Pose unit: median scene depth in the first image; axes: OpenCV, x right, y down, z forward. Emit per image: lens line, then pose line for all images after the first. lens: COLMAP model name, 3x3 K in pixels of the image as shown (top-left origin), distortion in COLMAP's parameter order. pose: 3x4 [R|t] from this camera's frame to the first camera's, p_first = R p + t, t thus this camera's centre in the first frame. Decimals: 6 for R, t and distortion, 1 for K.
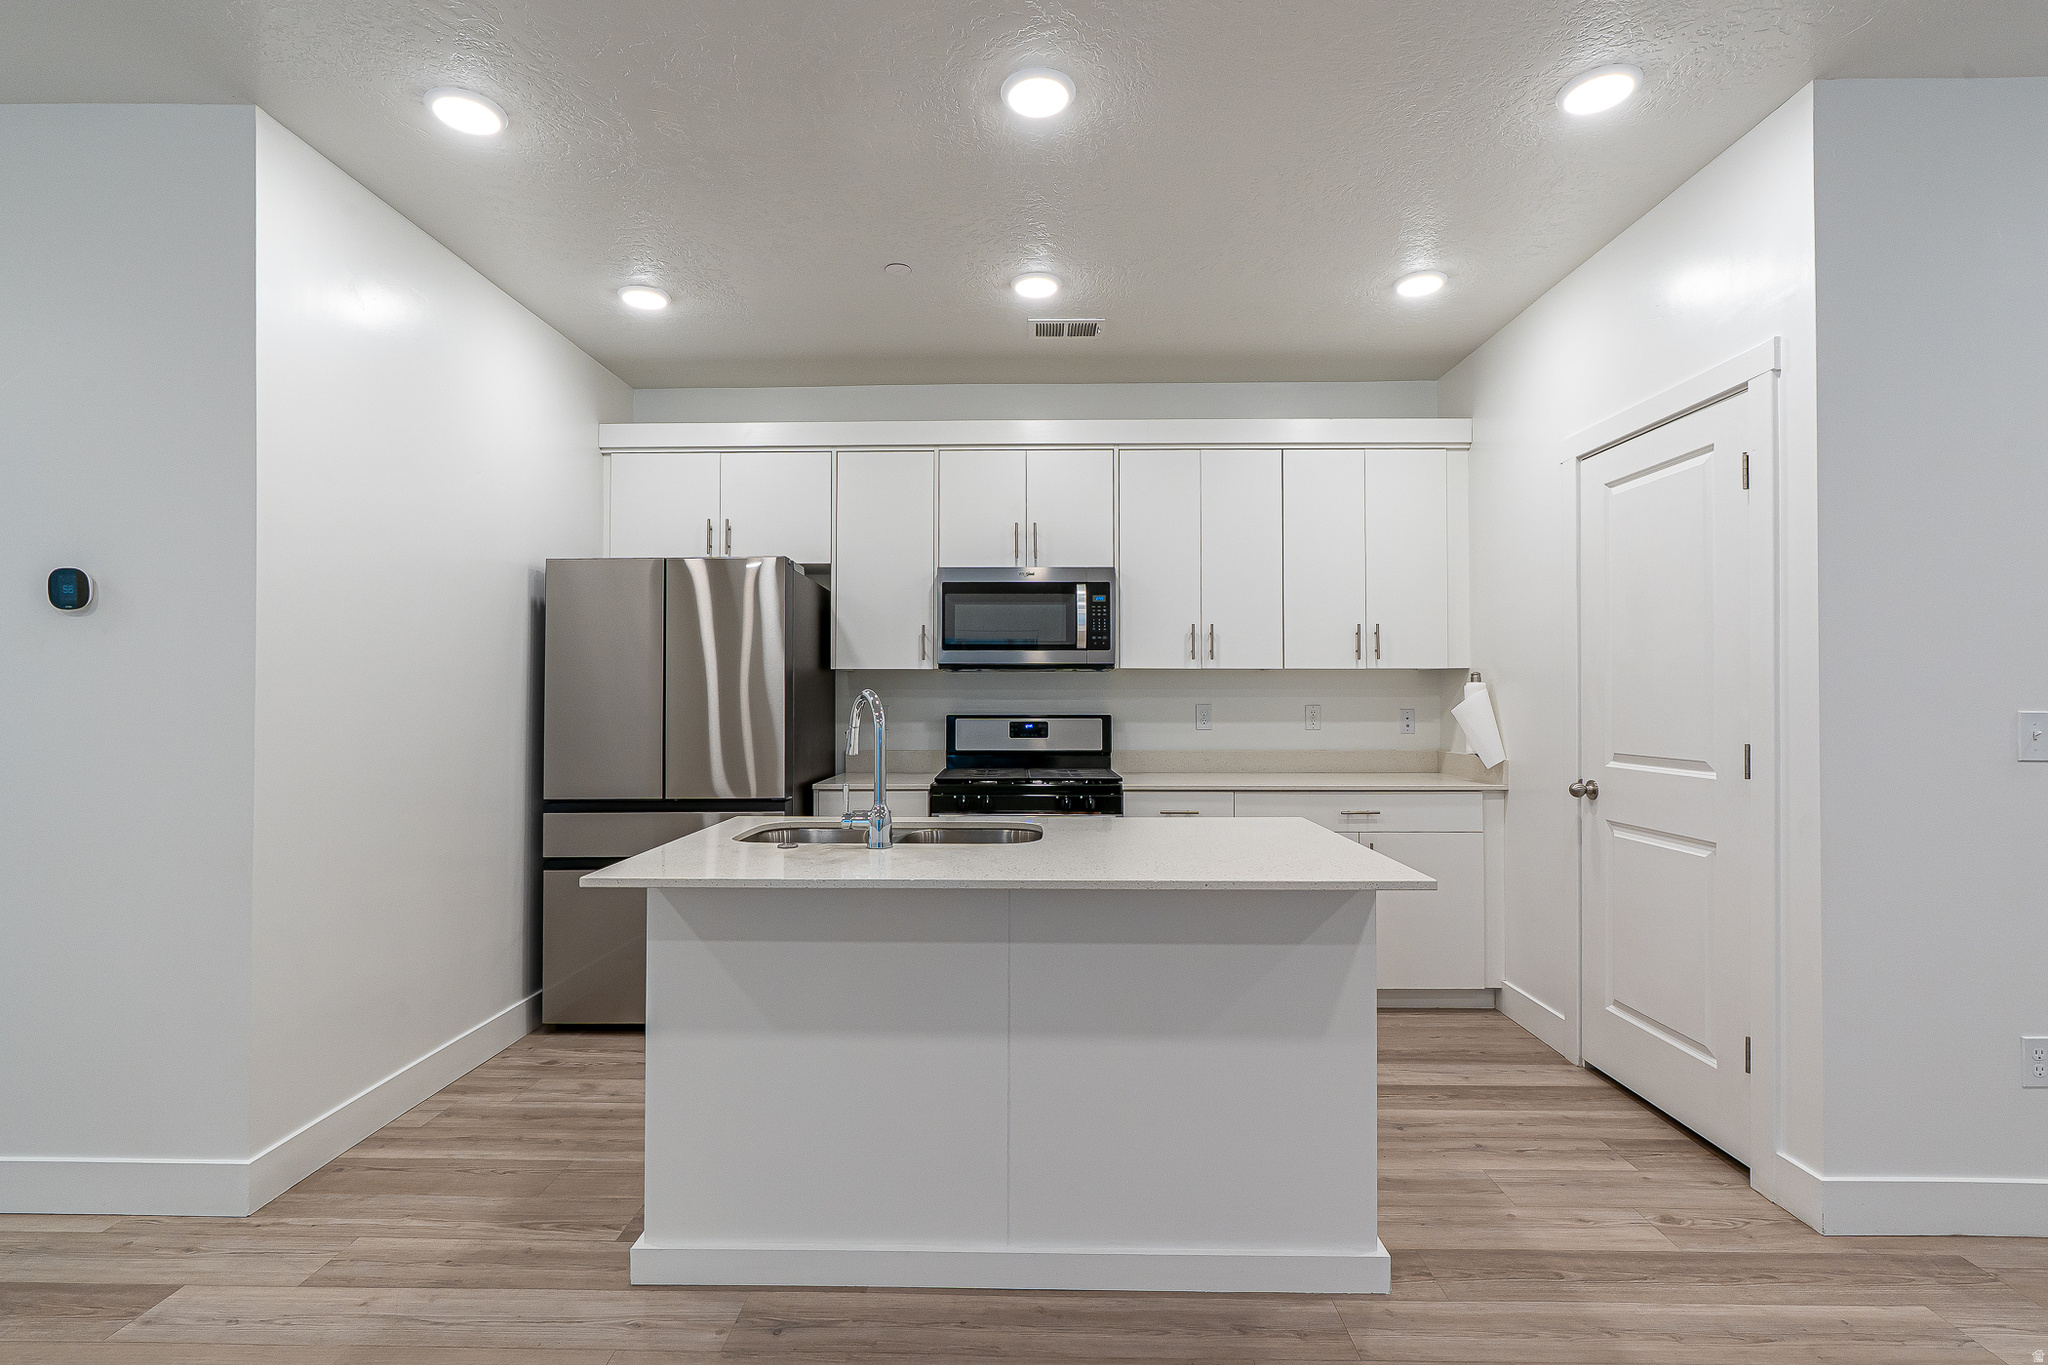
lens RADIAL K [[933.2, 0, 1025.1], [0, 933.2, 684.4], [0, 0, 1]] dist [-0.007413, 0.003281]
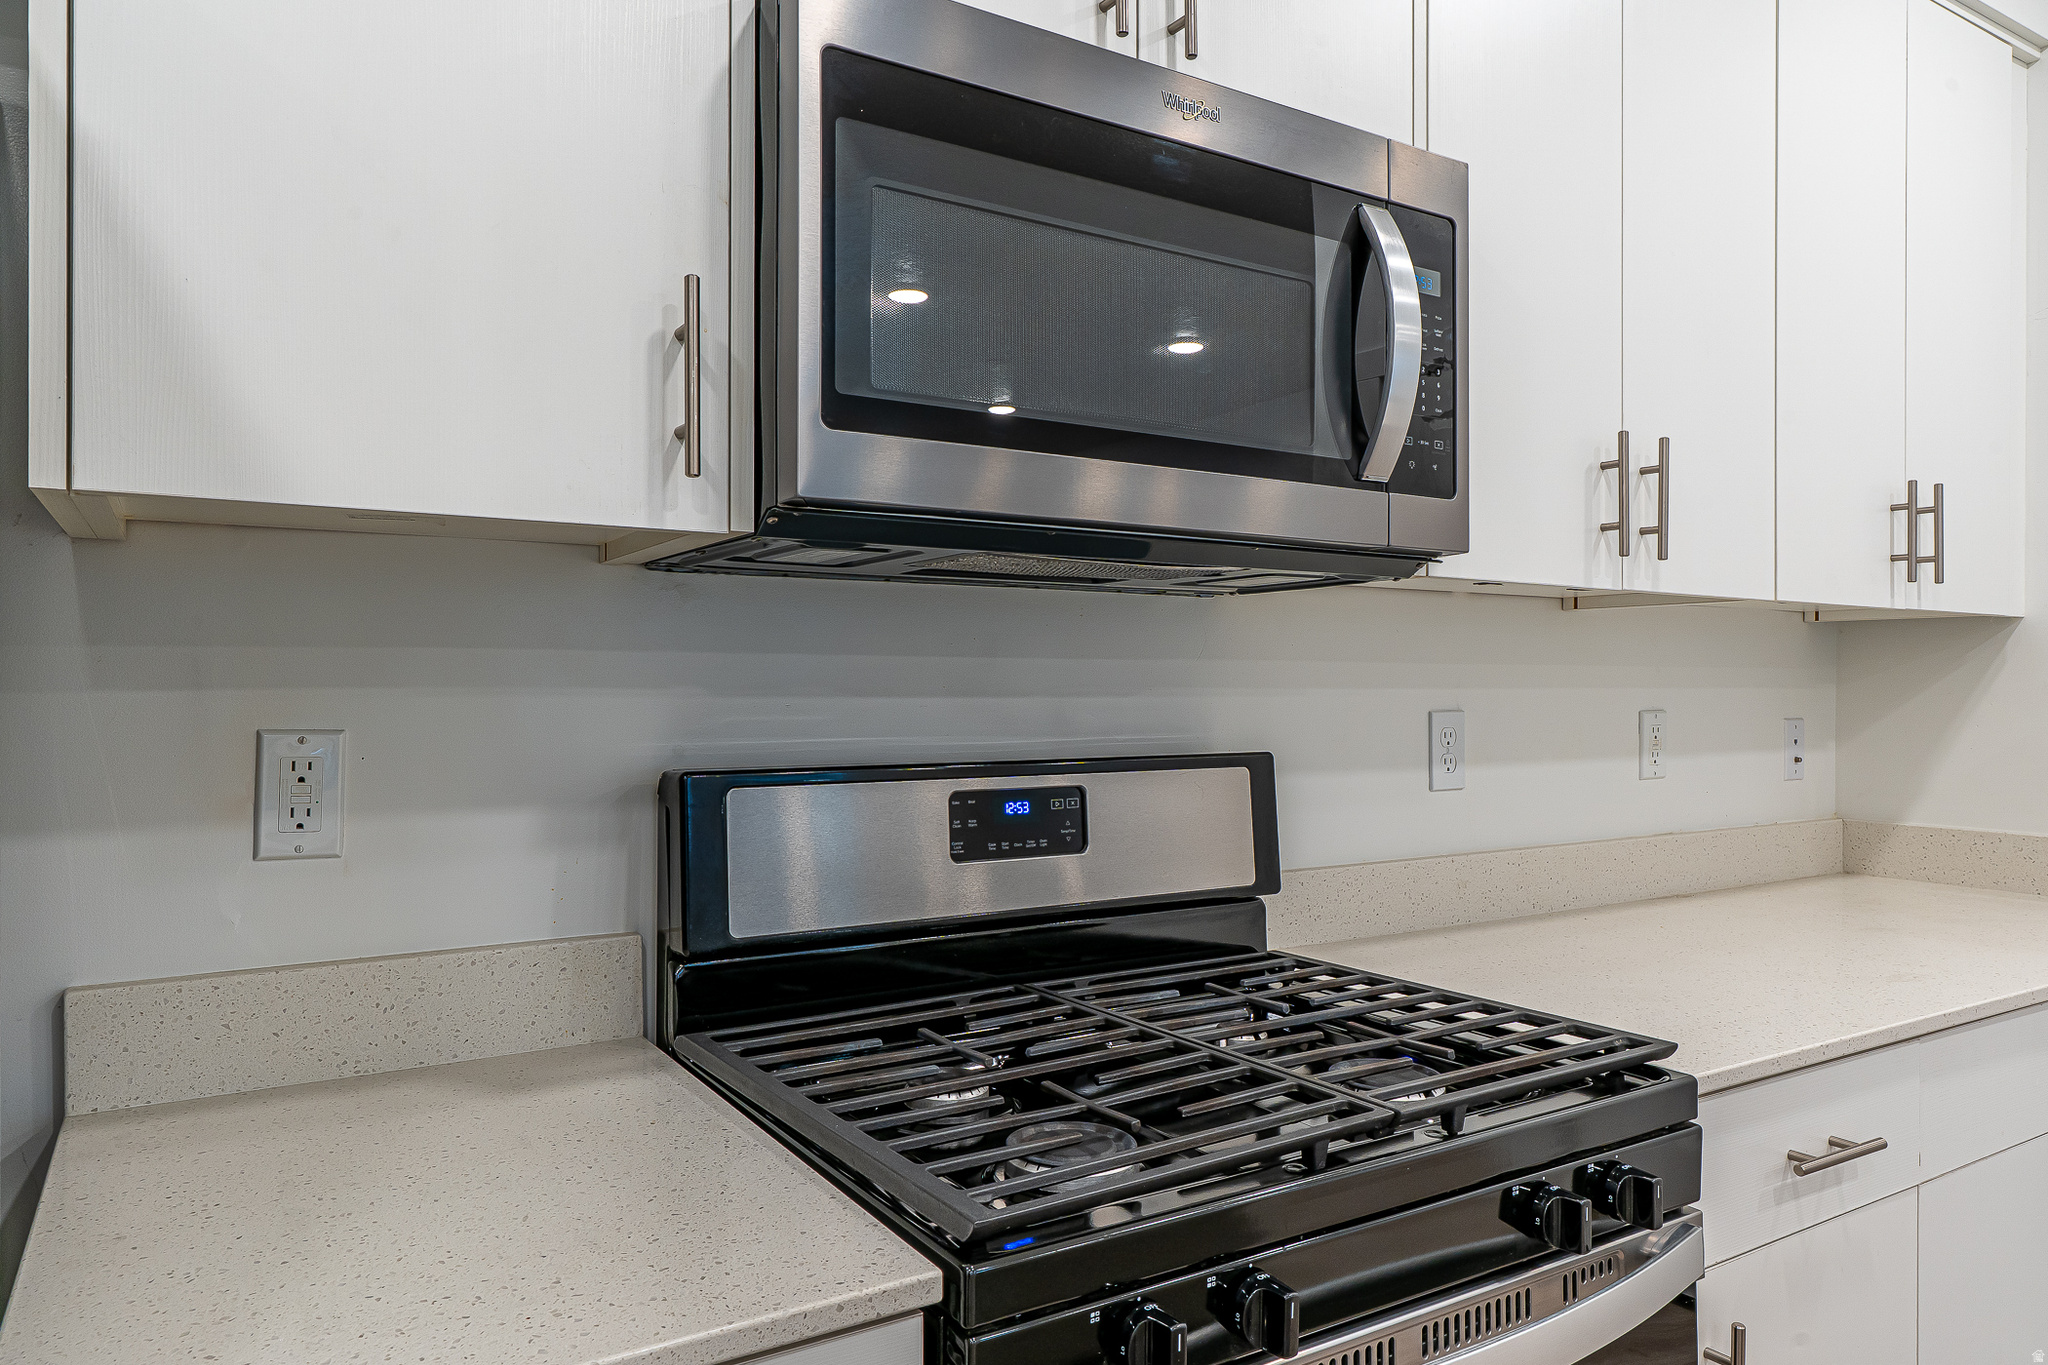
lens RADIAL K [[1306.7, 0, 1016.2], [0, 1306.7, 687.6], [0, 0, 1]] dist [-0.008750, -0.001015]
pose [[0.843099, 0.002010, 0.537755, -0.202374], [-0.014193, 0.999728, 0.018516, 0.008487], [-0.537571, -0.023243, 0.842898, 0.815363]]
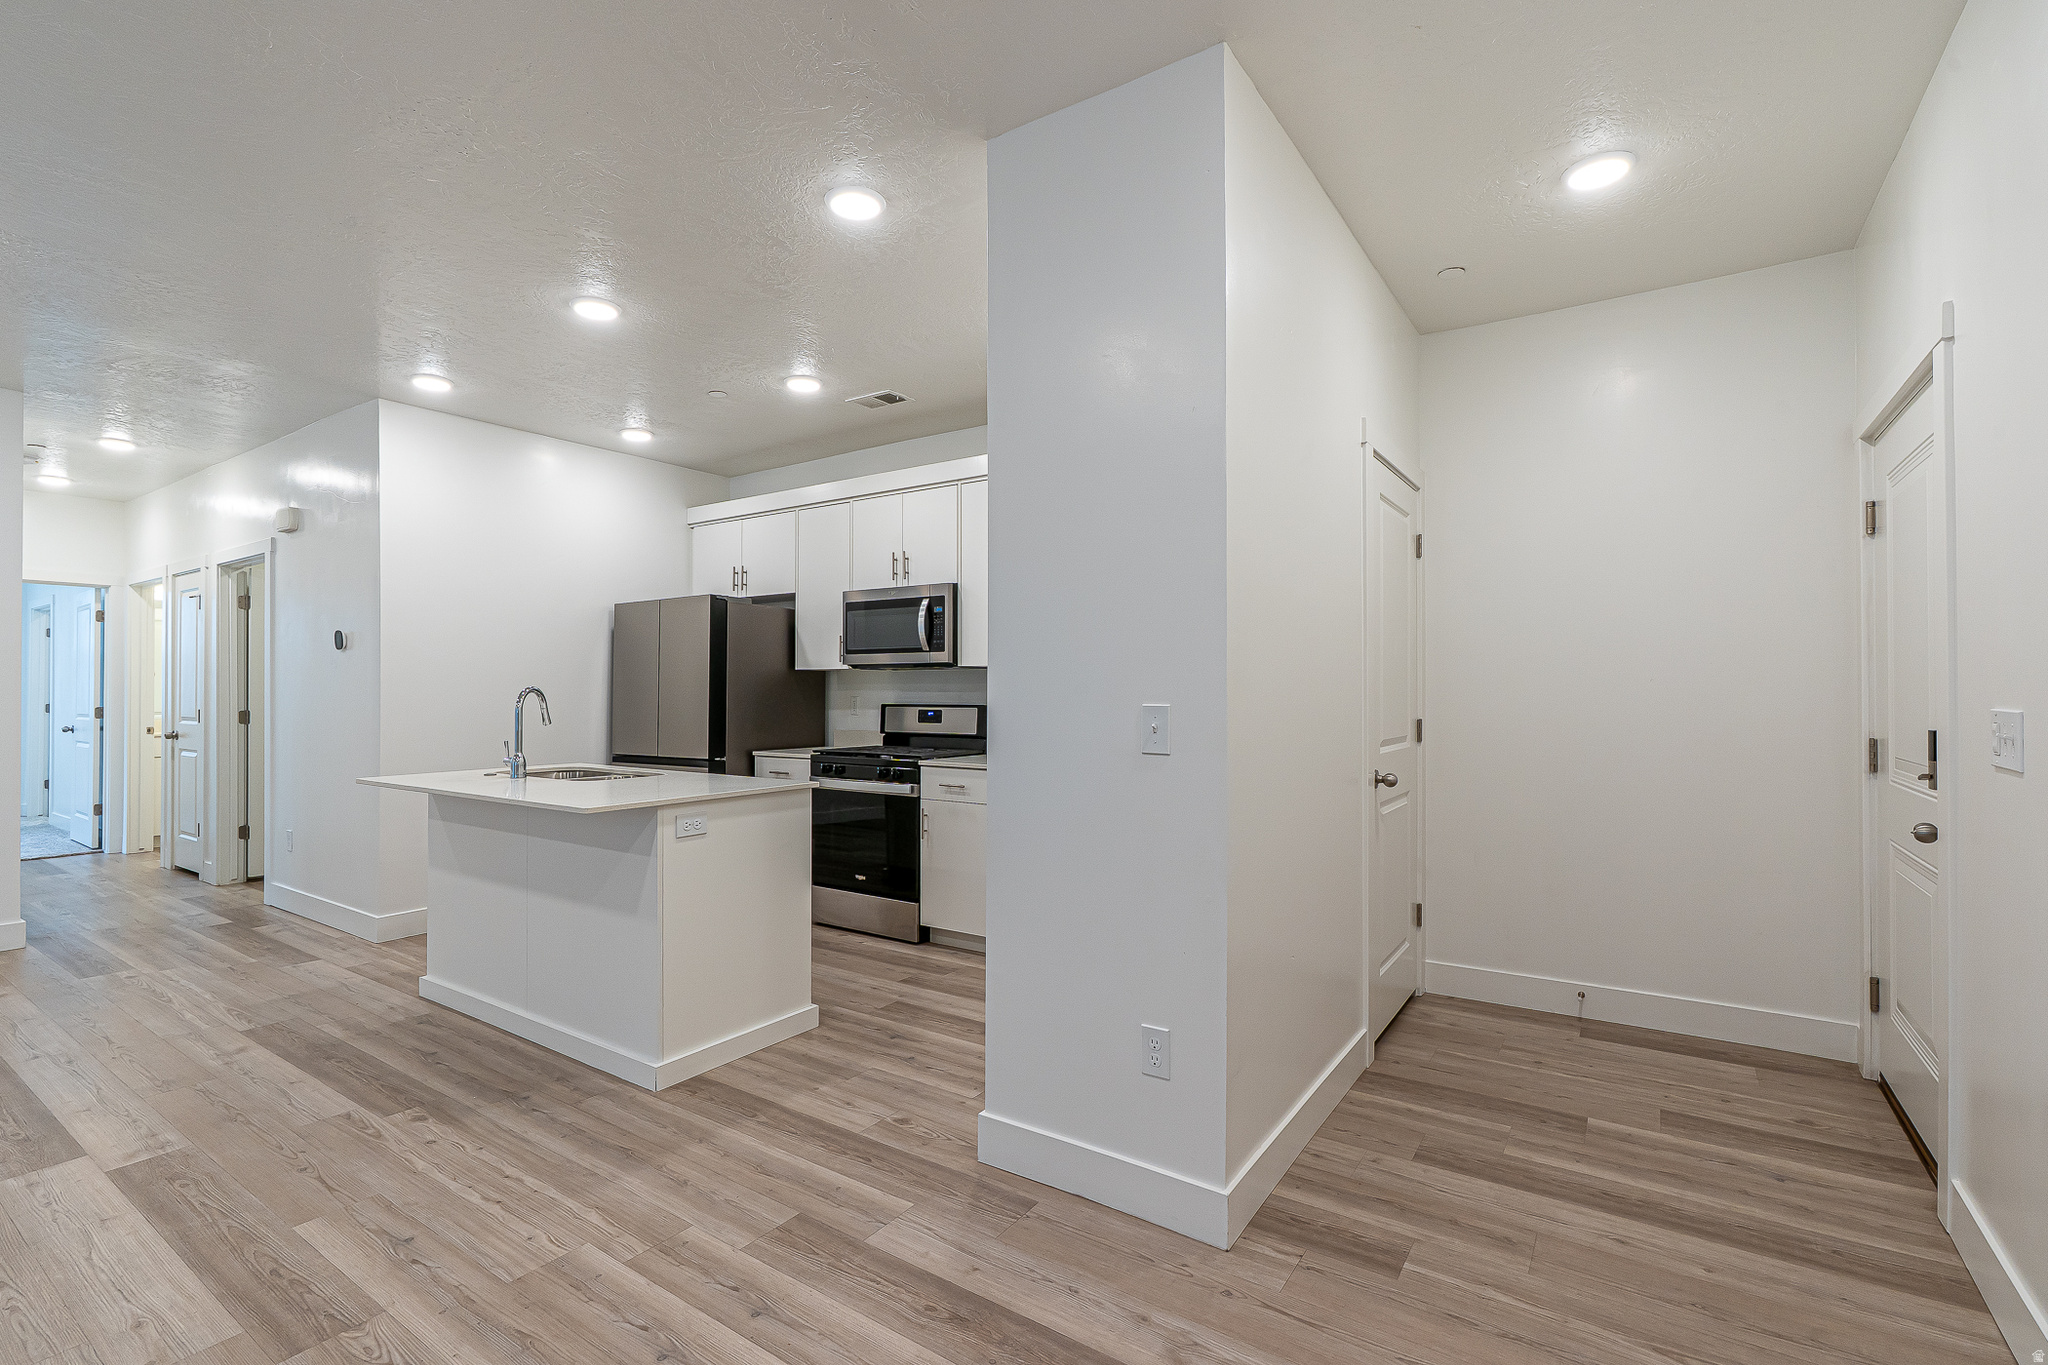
lens RADIAL K [[933.2, 0, 1017.1], [0, 933.2, 676.8], [0, 0, 1]] dist [-0.007413, 0.003281]
pose [[0.833775, -0.008500, -0.552038, 0.887100], [0.008973, 0.999958, -0.001843, -0.000420], [0.552031, -0.003417, 0.833817, 0.042092]]
